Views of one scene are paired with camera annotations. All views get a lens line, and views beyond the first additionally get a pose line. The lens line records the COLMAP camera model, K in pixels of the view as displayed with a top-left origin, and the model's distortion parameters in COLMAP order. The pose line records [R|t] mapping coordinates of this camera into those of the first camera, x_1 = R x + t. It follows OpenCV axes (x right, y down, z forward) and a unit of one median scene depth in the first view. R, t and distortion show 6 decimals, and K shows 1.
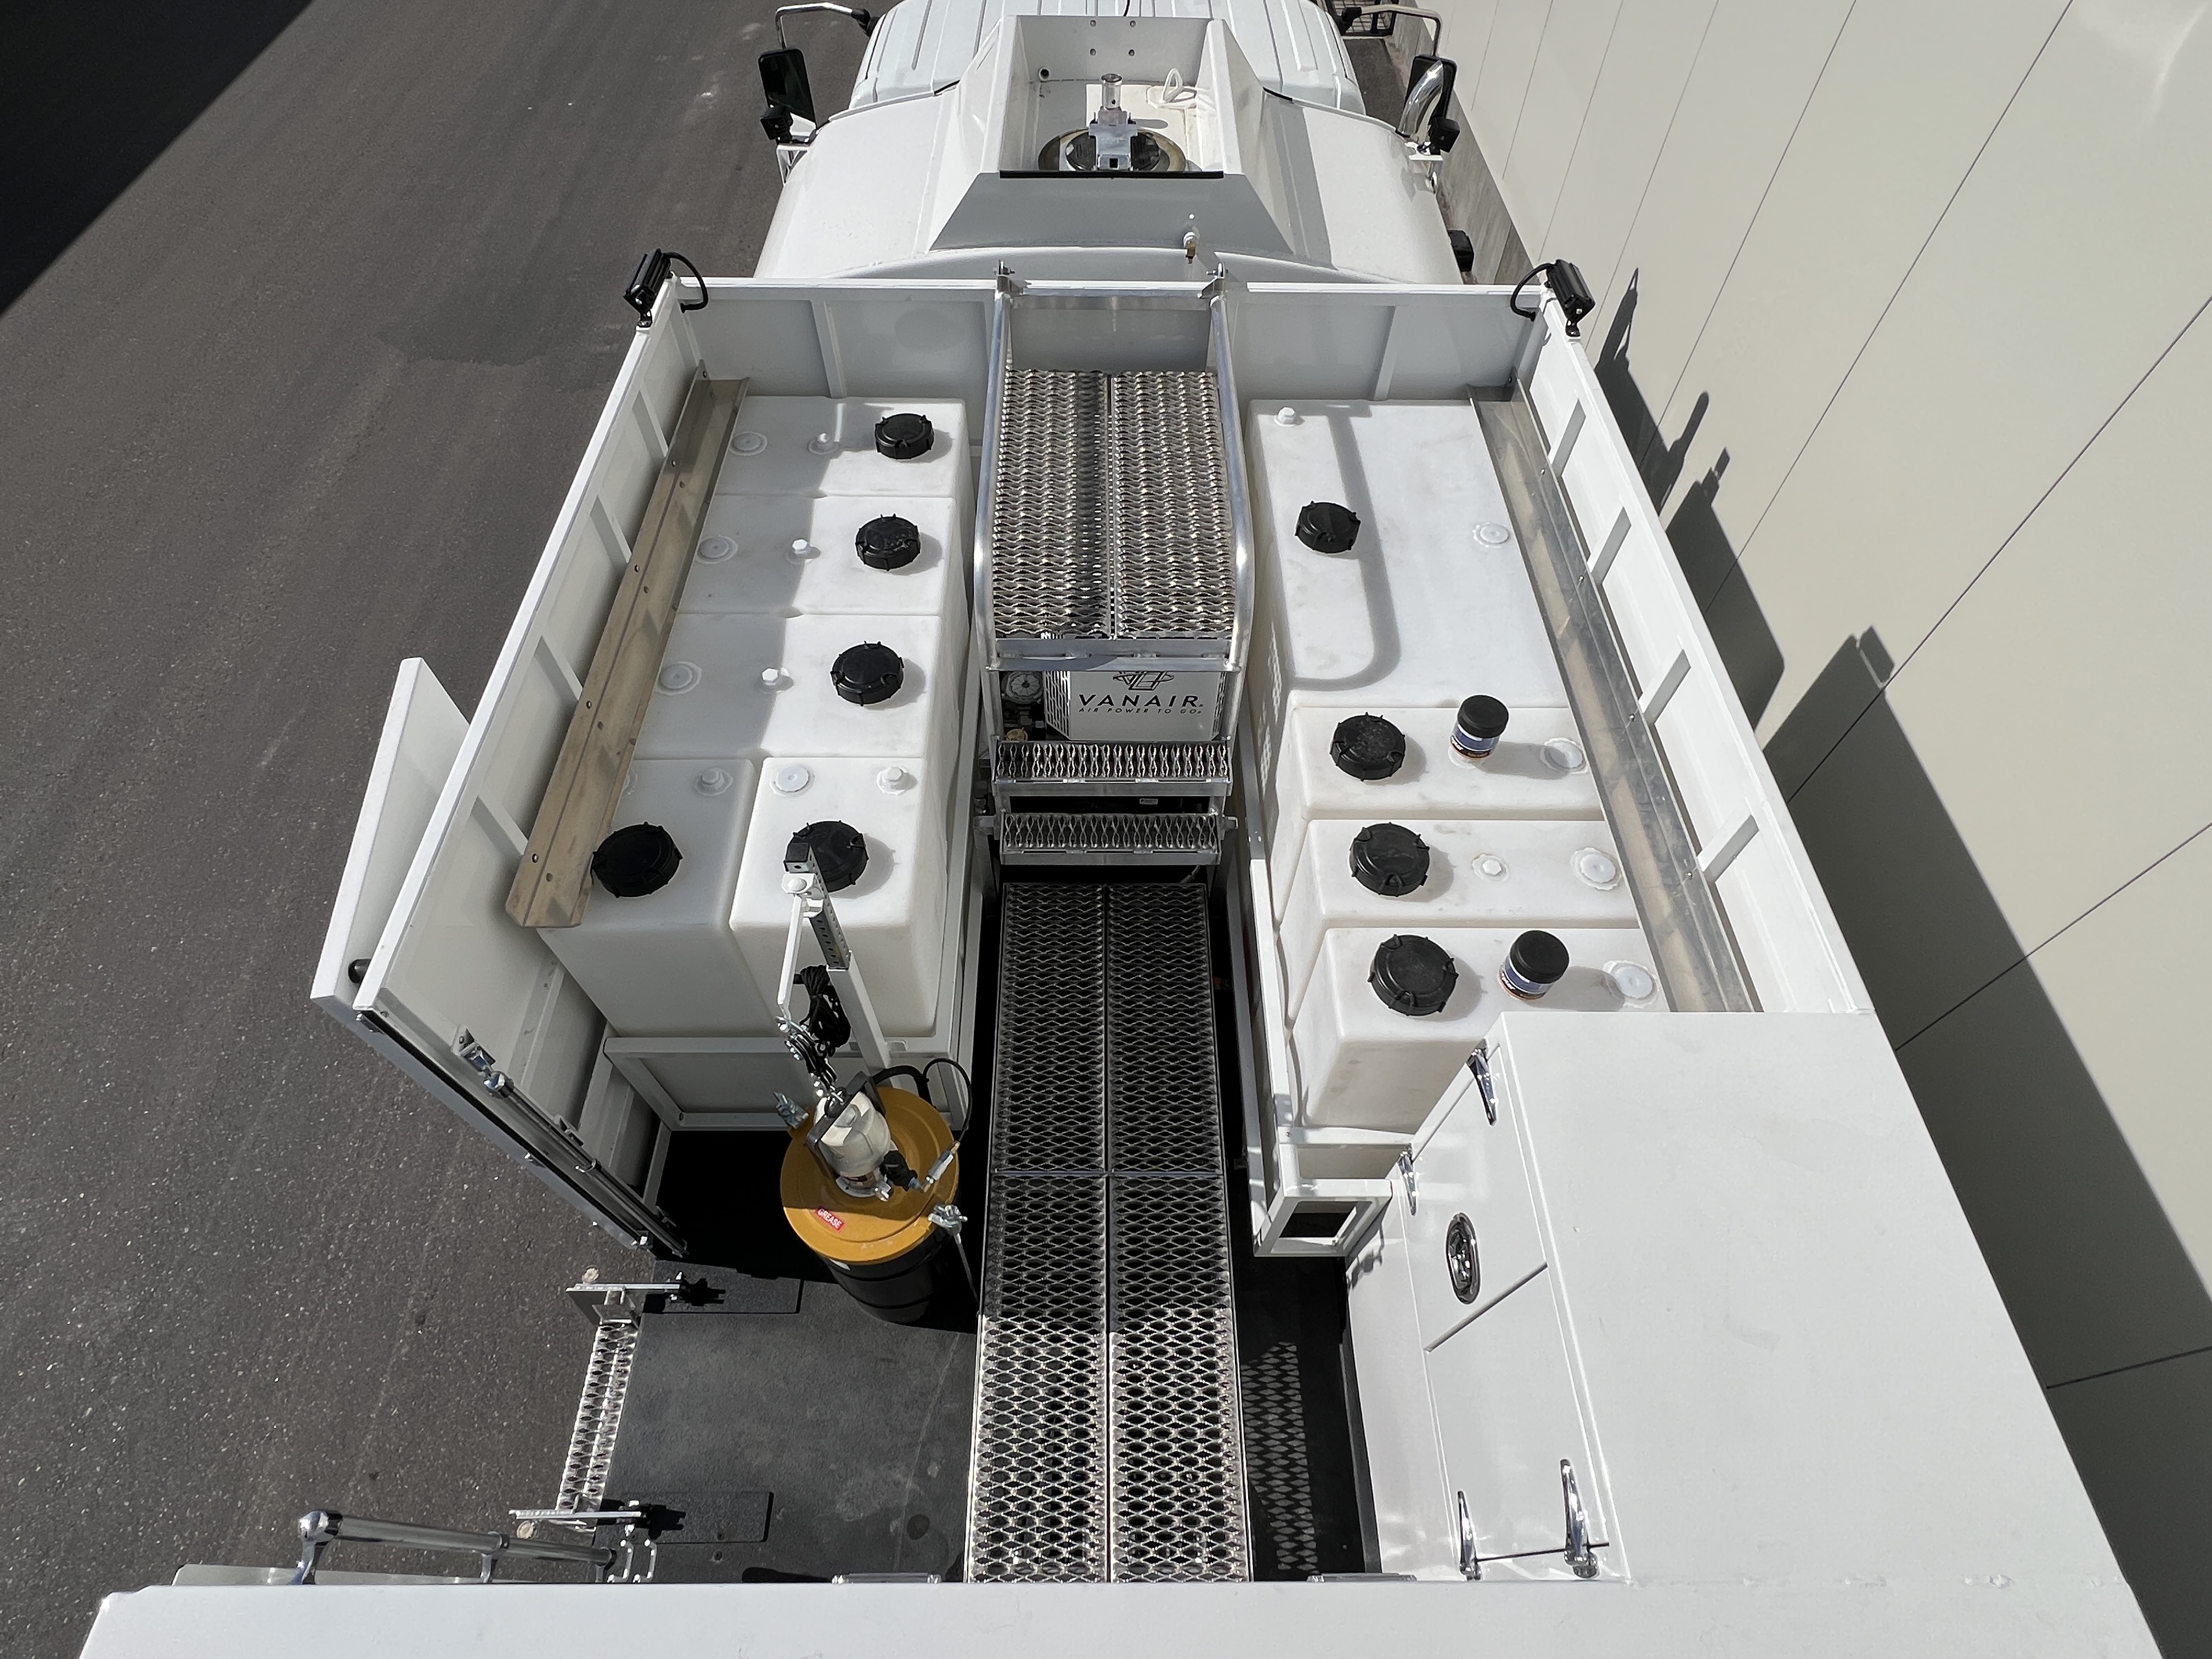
lens RADIAL K [[1123.9, 0, 1102.0], [0, 1123.9, 824.5], [0, 0, 1]] dist [0.004536, 0.000506]
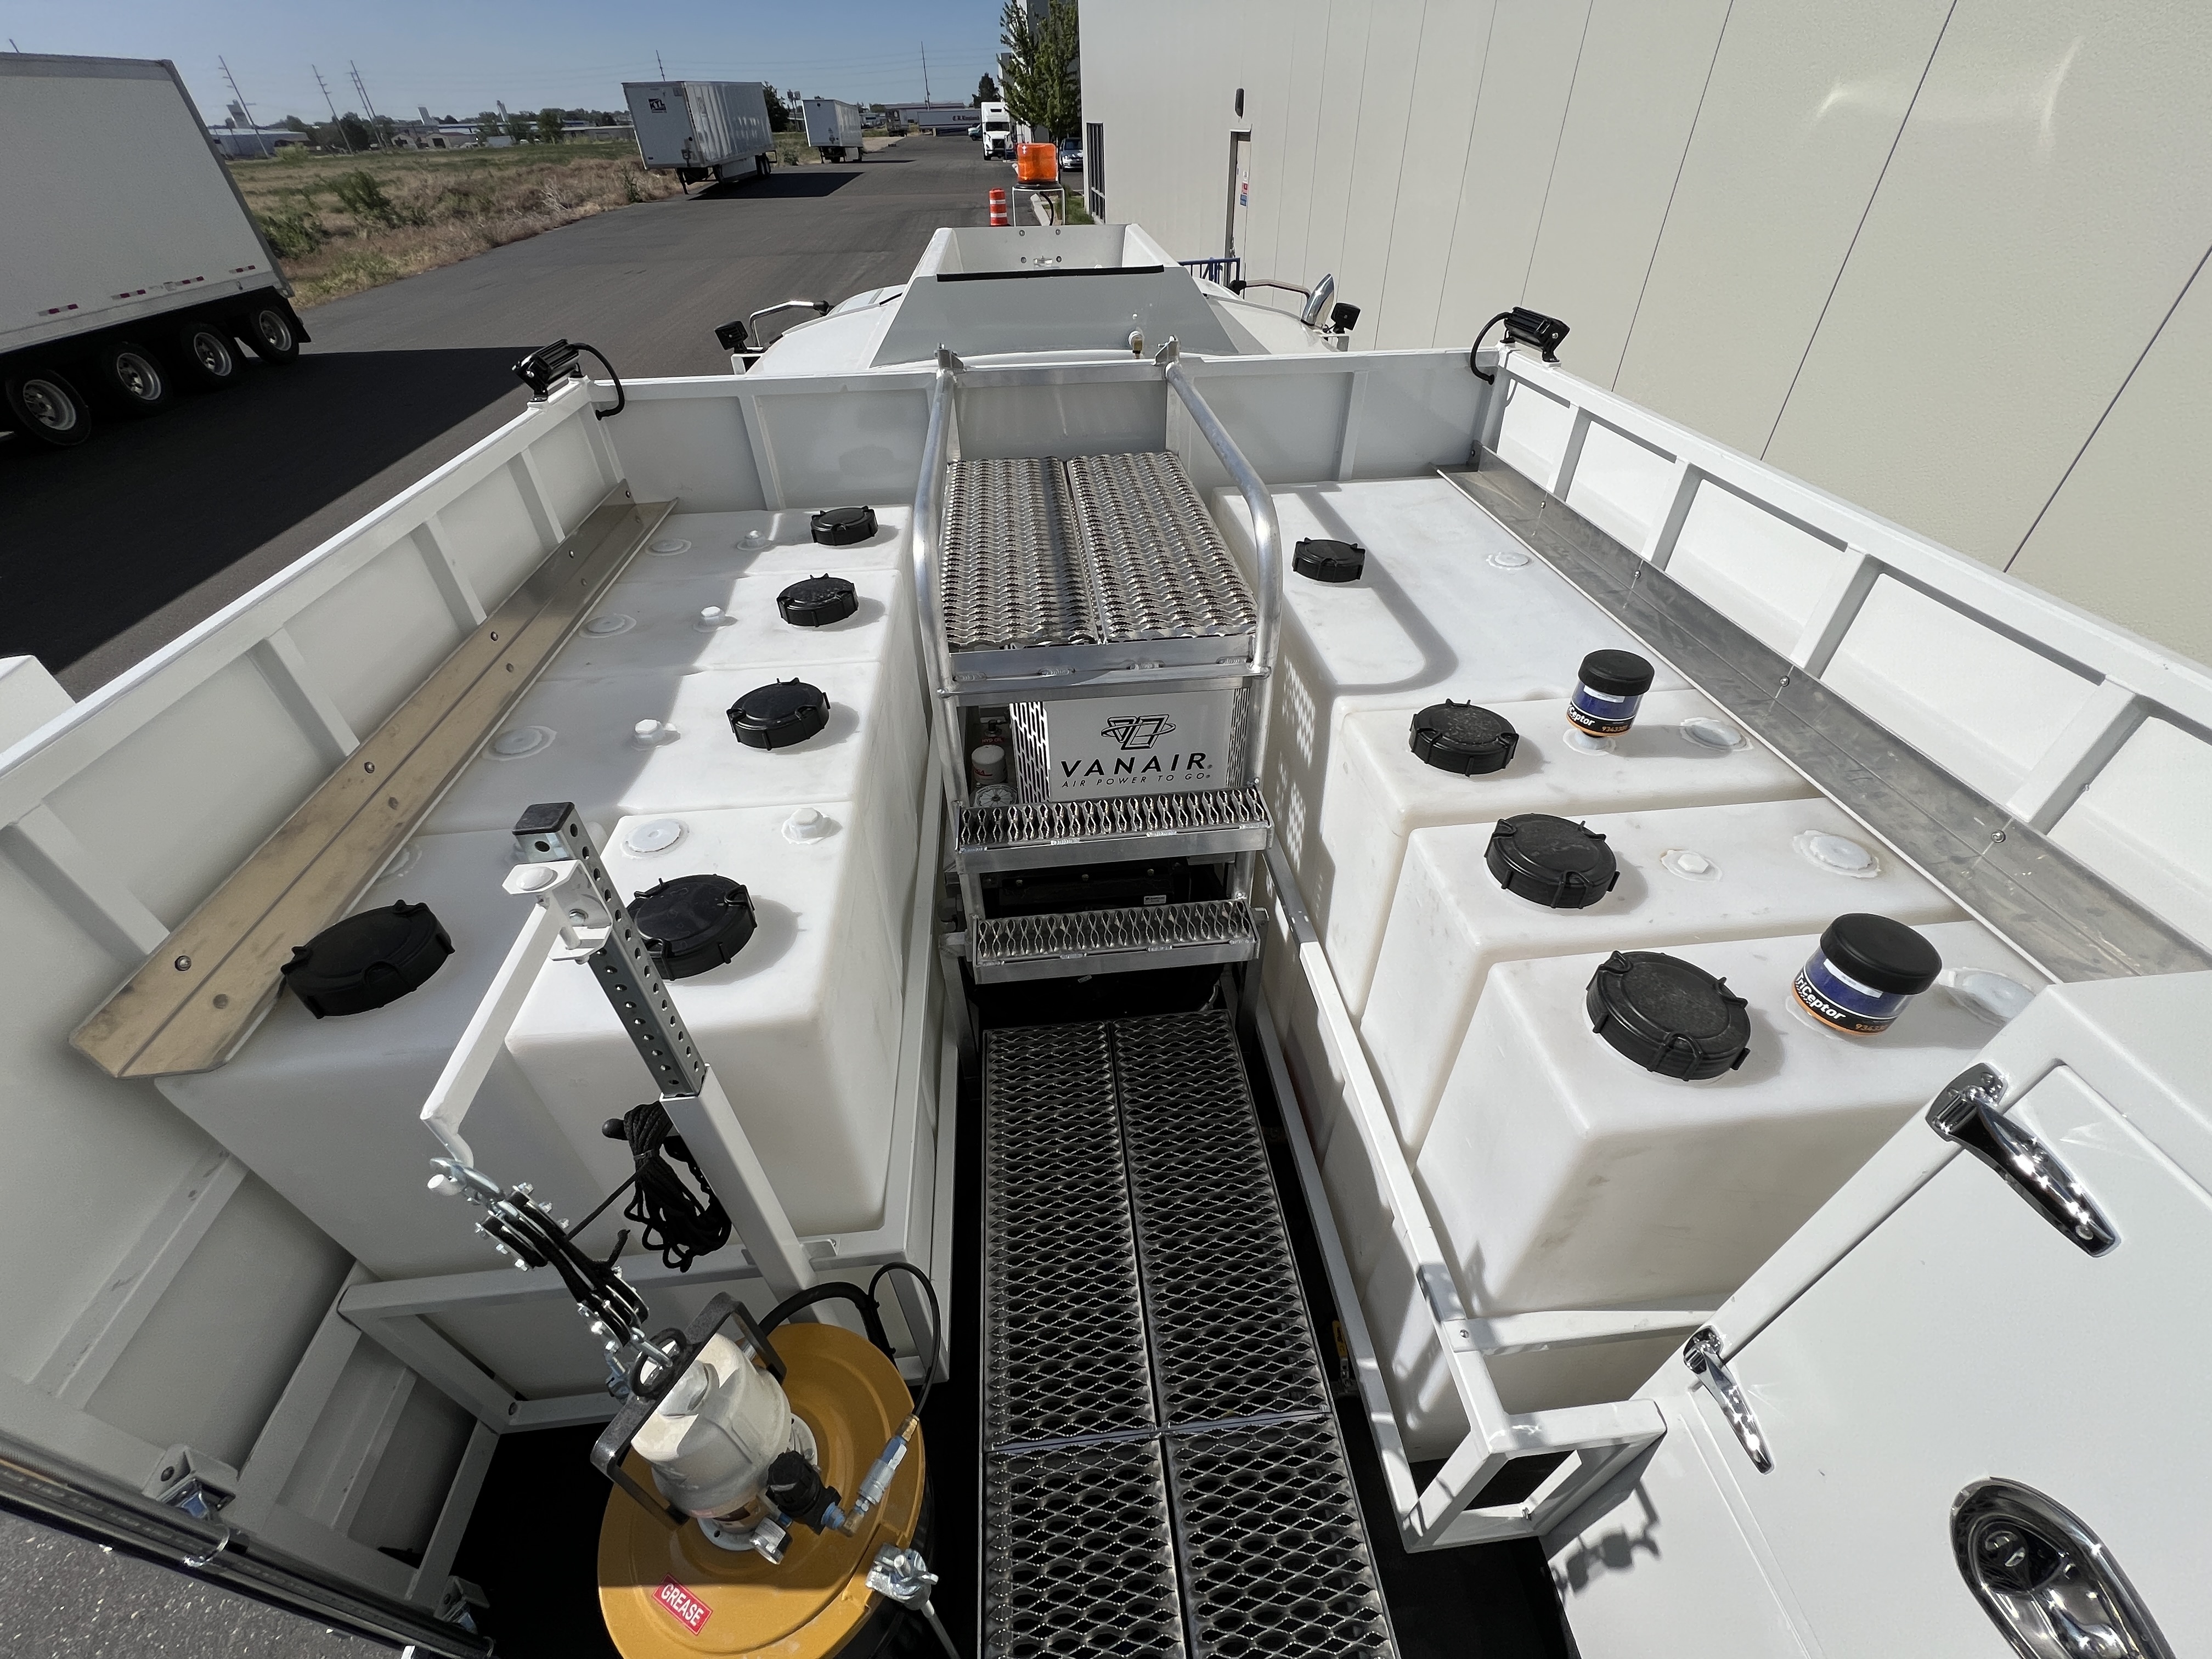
lens RADIAL K [[893.8, 0, 1106.6], [0, 893.8, 822.8], [0, 0, 1]] dist [-0.000531, 0.000277]
pose [[0.995069, -0.080102, 0.058497, -0.028329], [0.092771, 0.960291, -0.263123, 0.098077], [-0.035097, 0.267253, 0.962987, 0.384496]]
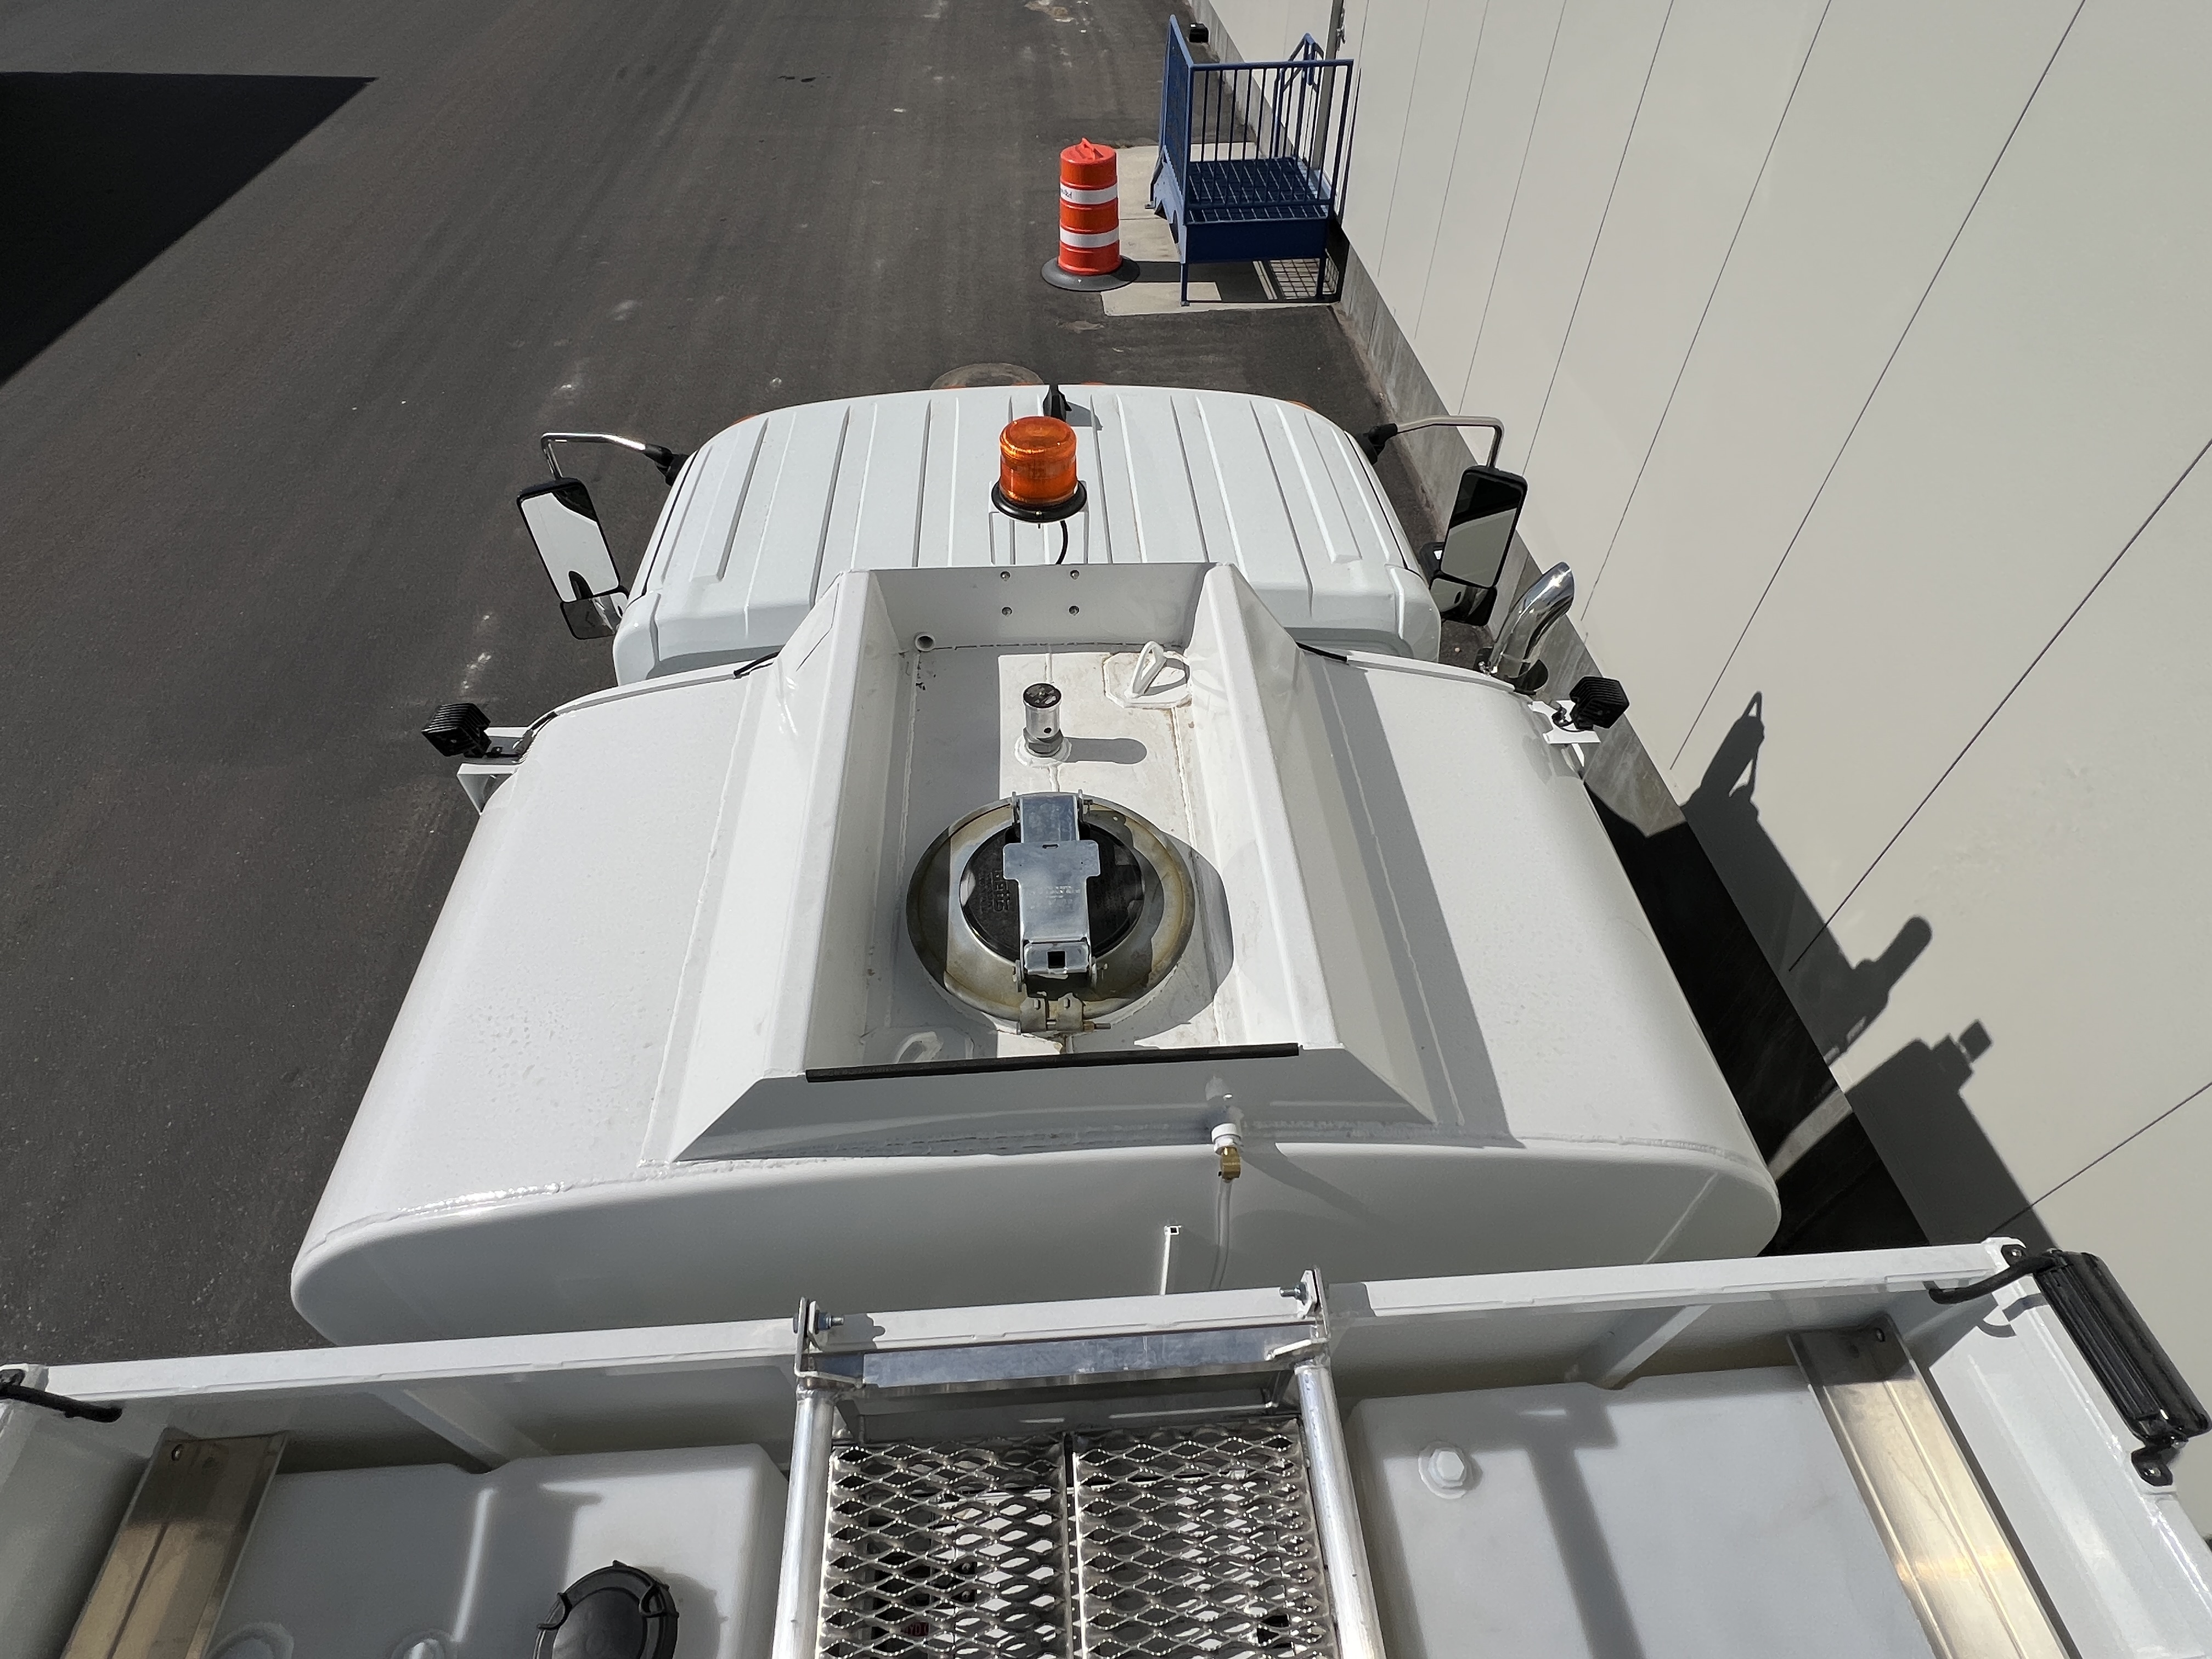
lens RADIAL K [[1123.9, 0, 1102.0], [0, 1123.9, 824.5], [0, 0, 1]] dist [0.004536, 0.000506]
pose [[0.997833, -0.044774, 0.048216, 0.009953], [0.050267, 0.991561, -0.119497, -0.632732], [-0.042459, 0.121662, 0.991663, 0.549678]]
